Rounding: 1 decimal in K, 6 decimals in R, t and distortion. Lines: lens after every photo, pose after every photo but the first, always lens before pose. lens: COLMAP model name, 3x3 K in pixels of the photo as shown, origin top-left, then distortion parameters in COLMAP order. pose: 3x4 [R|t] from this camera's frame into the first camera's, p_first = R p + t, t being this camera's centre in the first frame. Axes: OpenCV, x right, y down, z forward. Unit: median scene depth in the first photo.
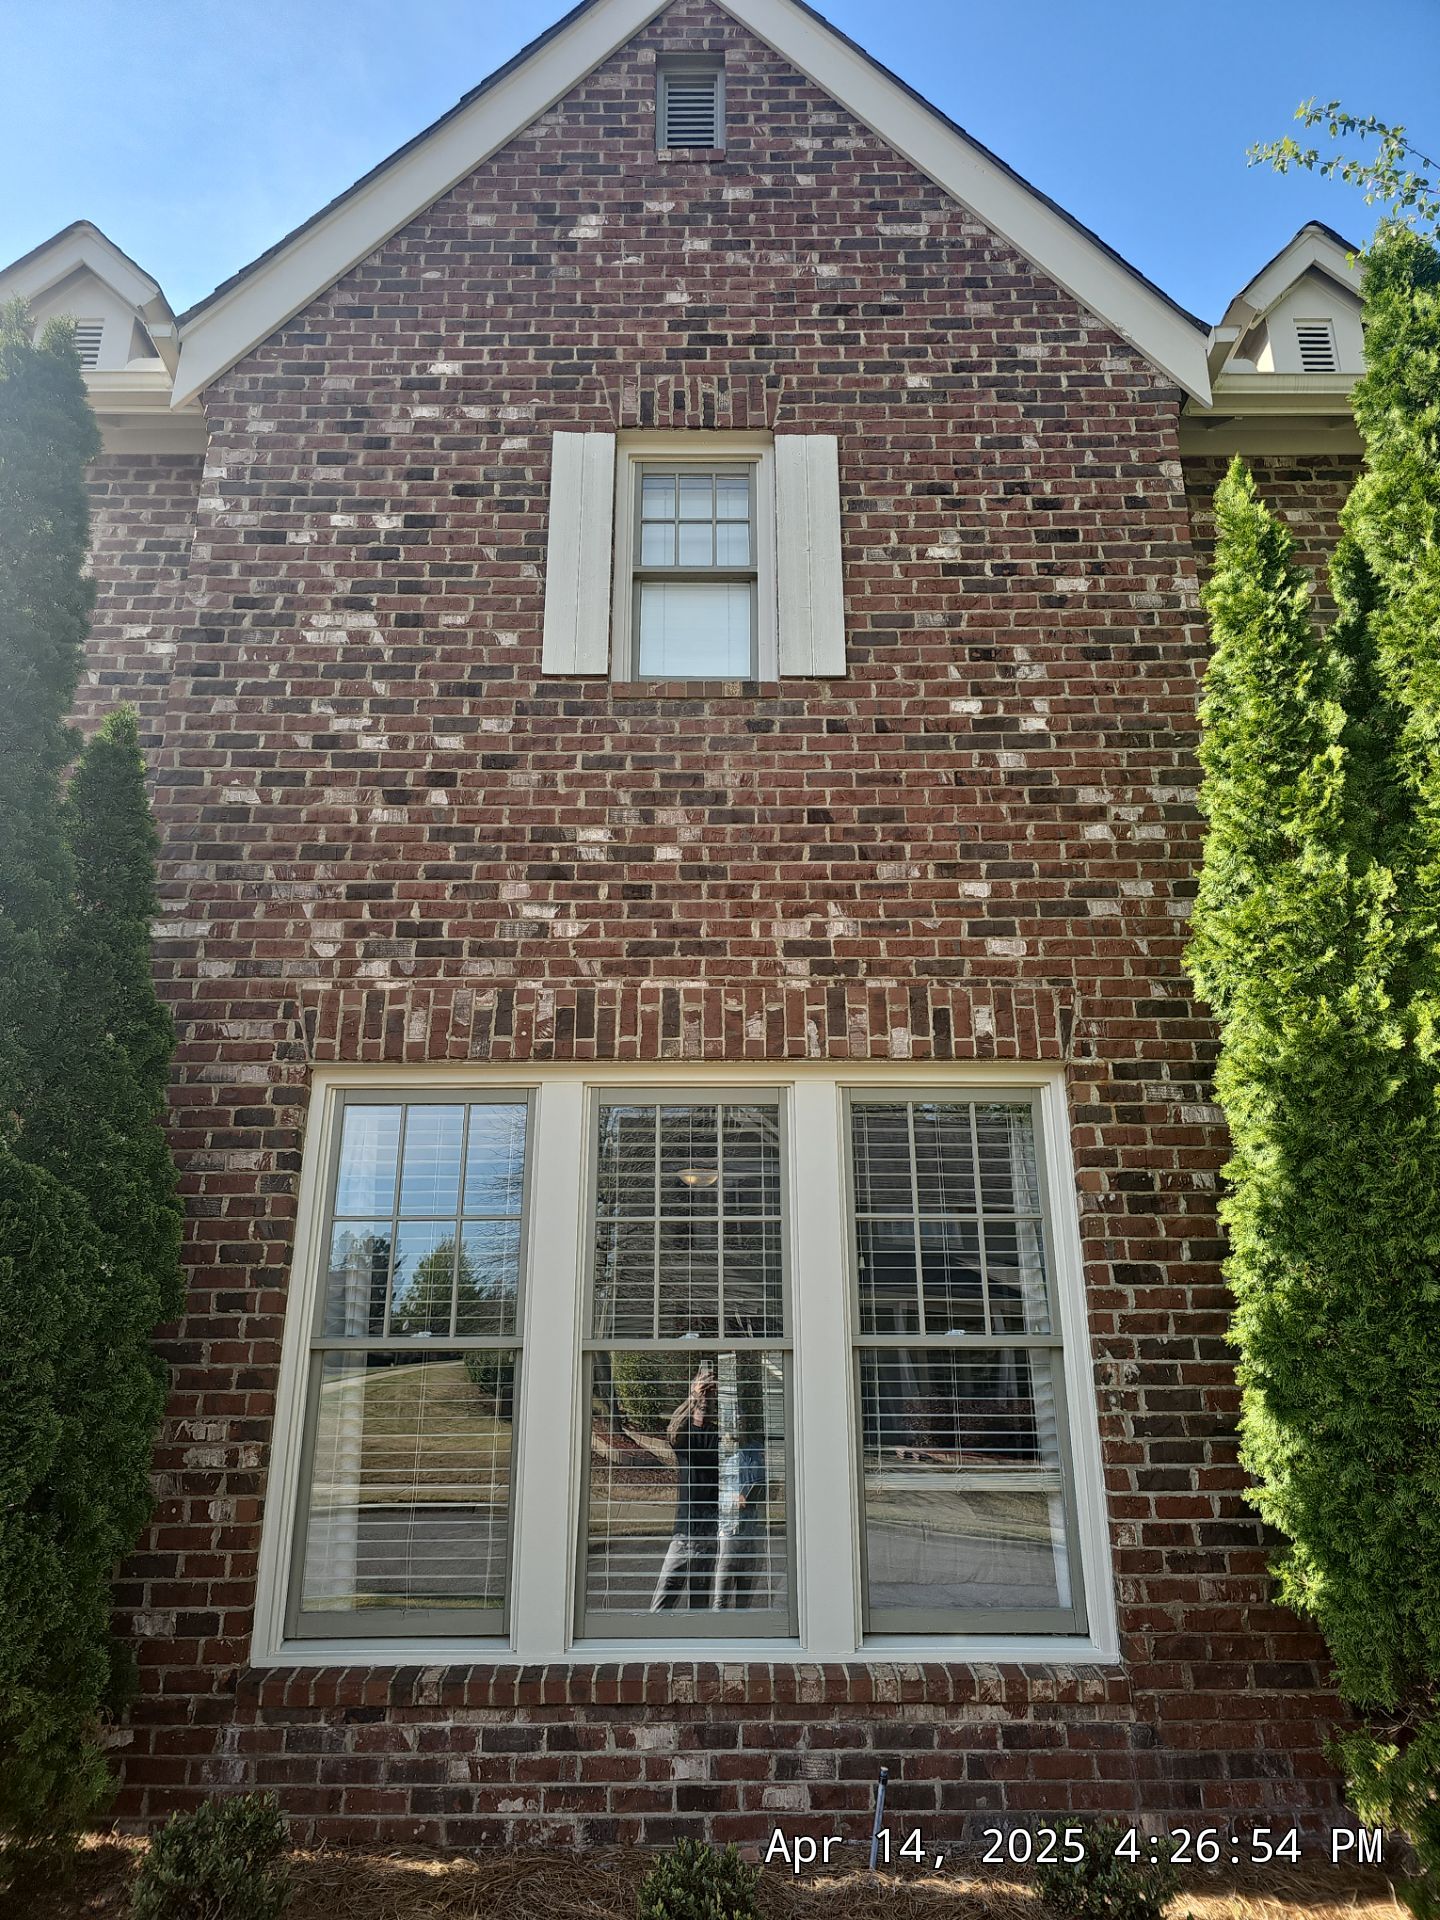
lens RADIAL K [[1279.7, 0, 722.3], [0, 1279.7, 941.3], [0, 0, 1]] dist [0.053512, -0.053586]
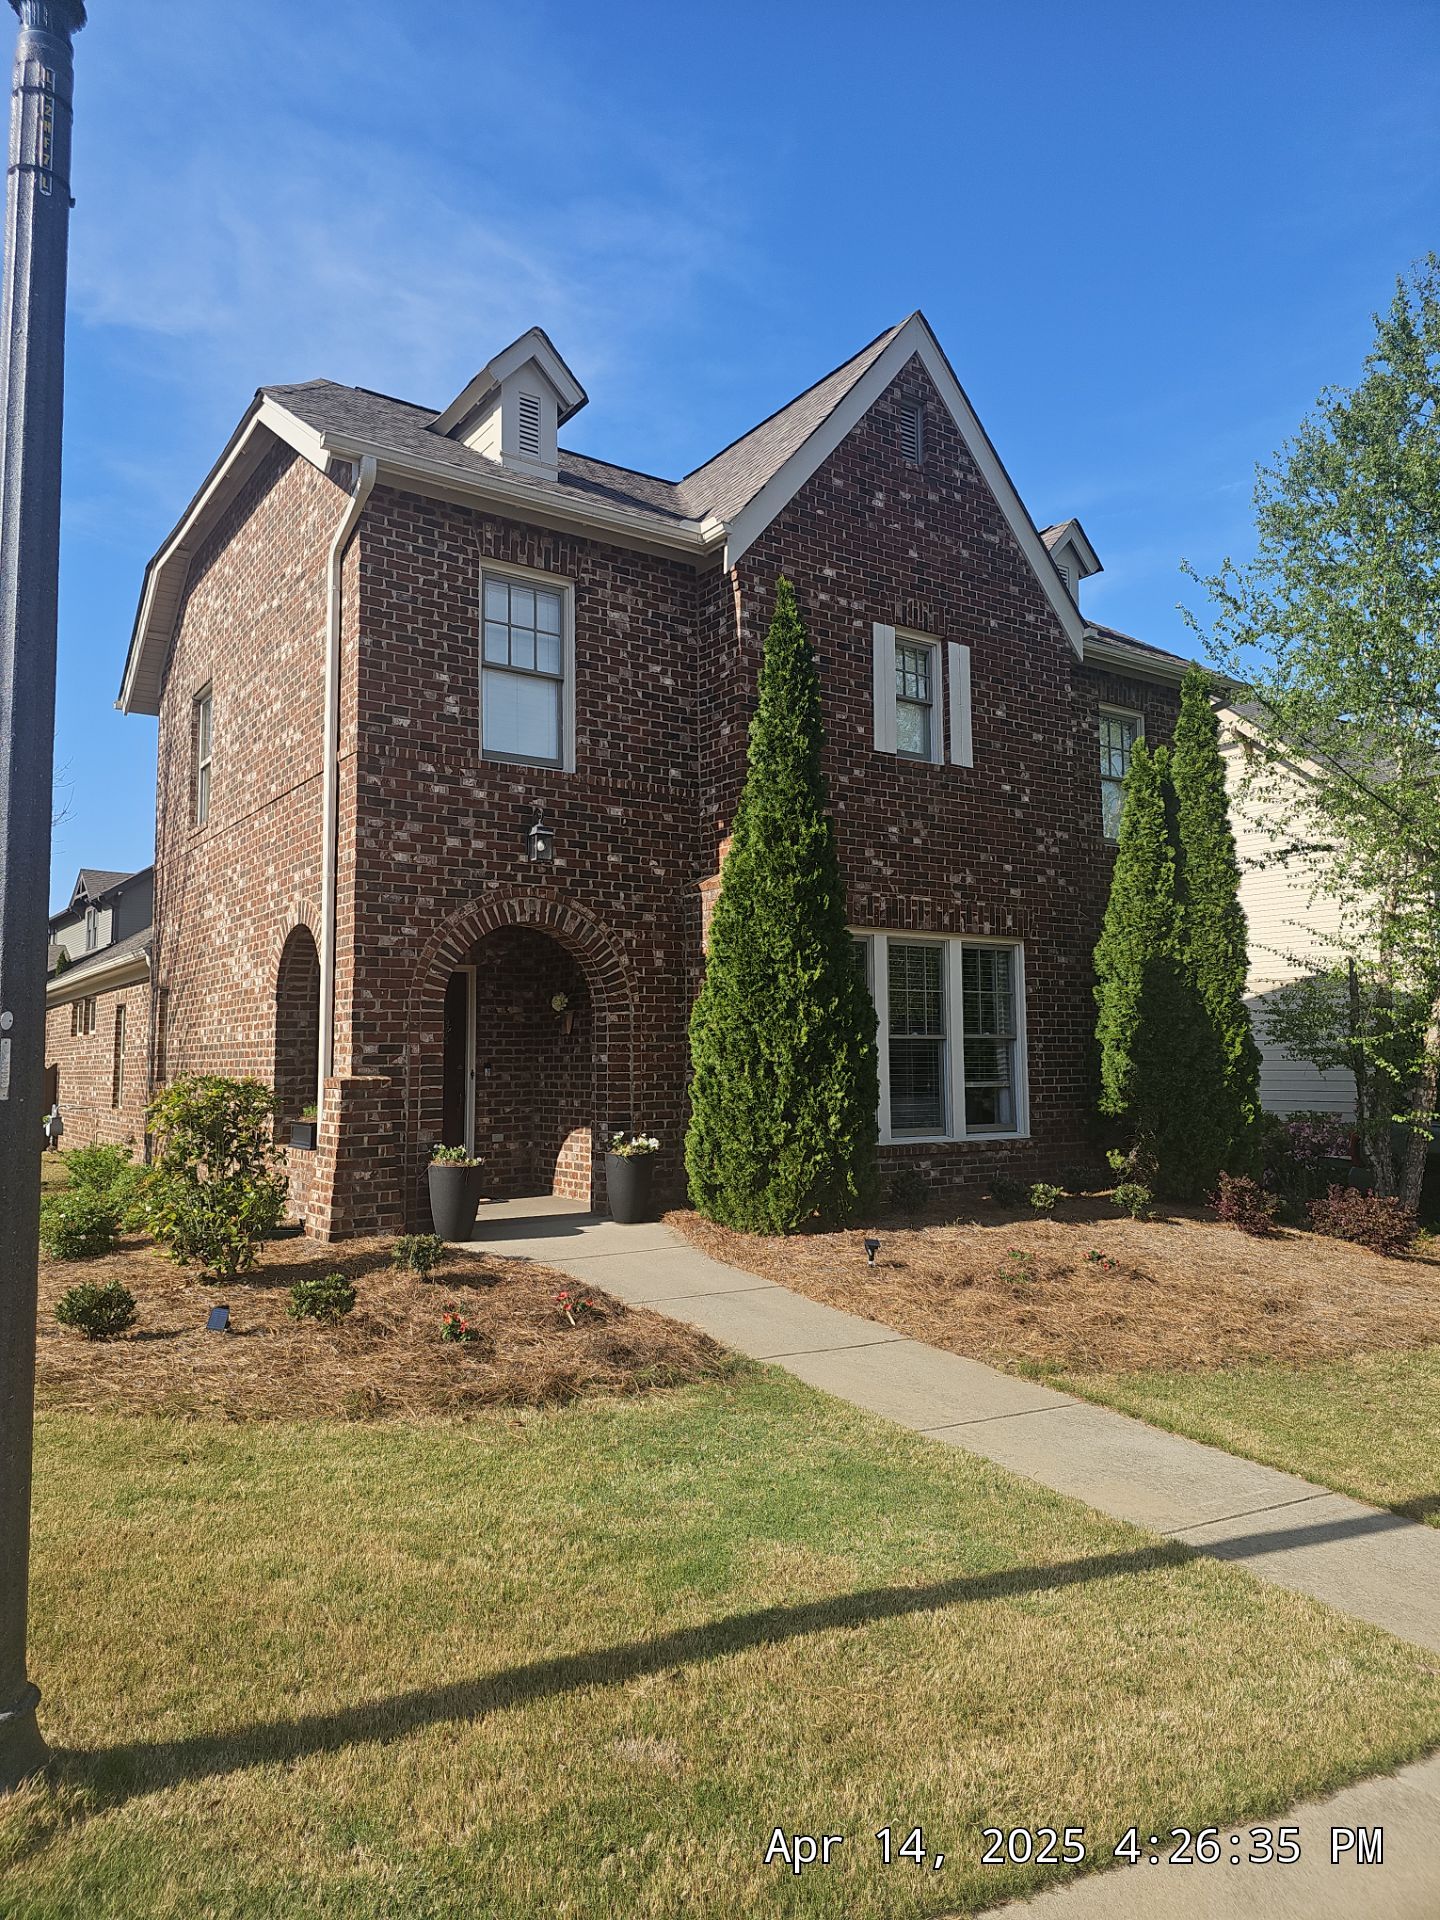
lens RADIAL K [[1279.7, 0, 712.3], [0, 1279.7, 946.1], [0, 0, 1]] dist [0.053512, -0.053586]
pose [[0.827224, 0.049074, 0.559725, -1.709085], [-0.182393, 0.965685, 0.184893, -0.255027], [-0.531445, -0.255038, 0.807789, -0.787270]]
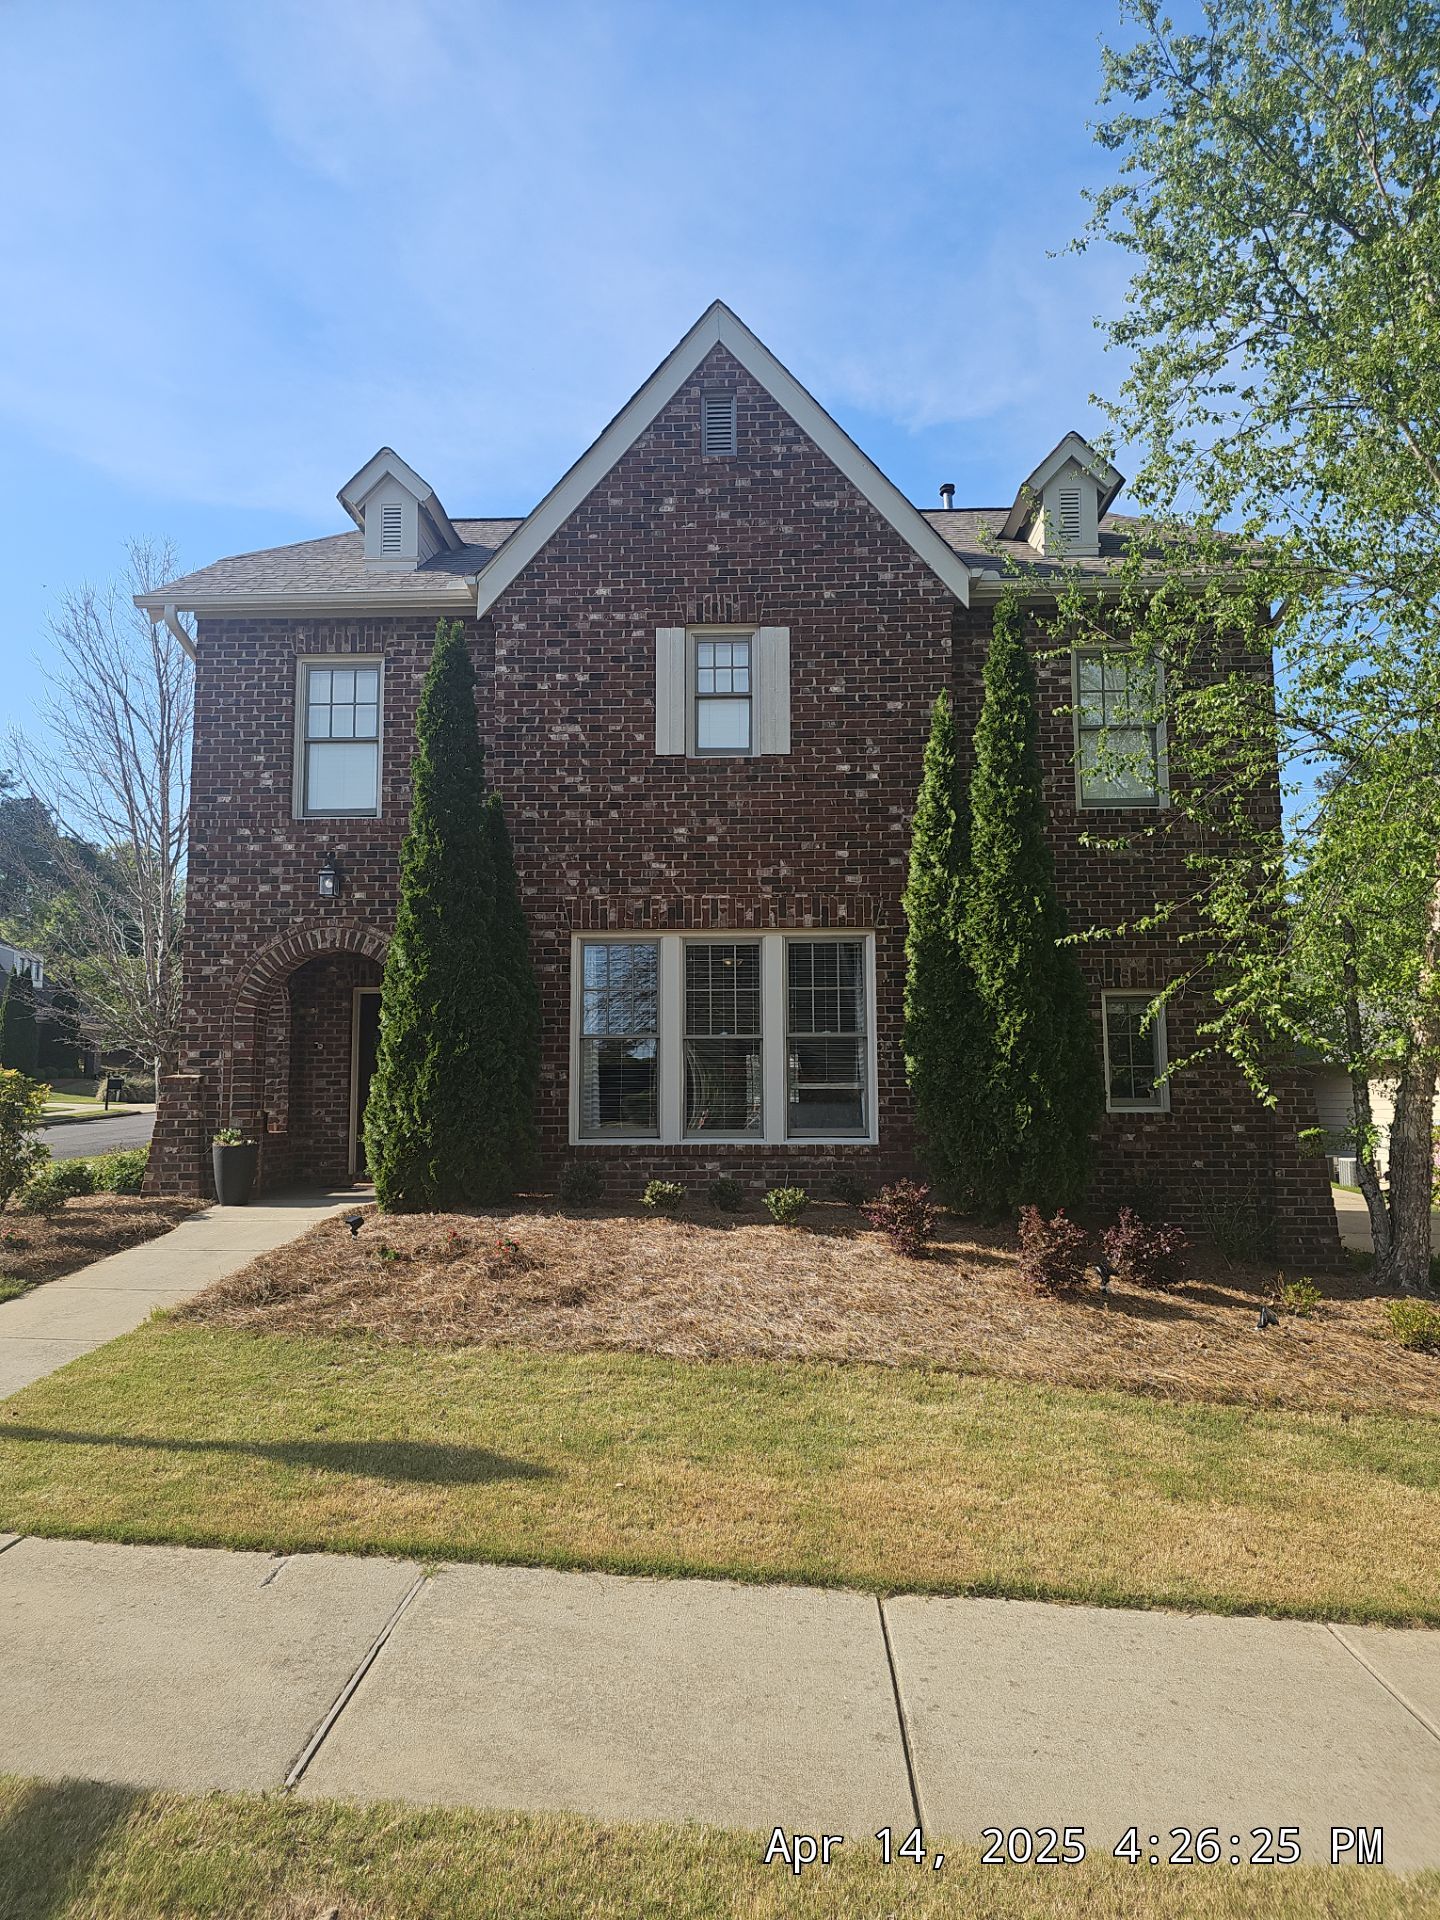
lens RADIAL K [[1279.7, 0, 728.9], [0, 1279.7, 973.7], [0, 0, 1]] dist [0.053512, -0.053586]
pose [[0.999105, -0.004482, -0.042050, 0.086733], [0.014279, 0.971722, 0.235698, -0.386237], [0.039804, -0.236087, 0.970916, -1.358953]]
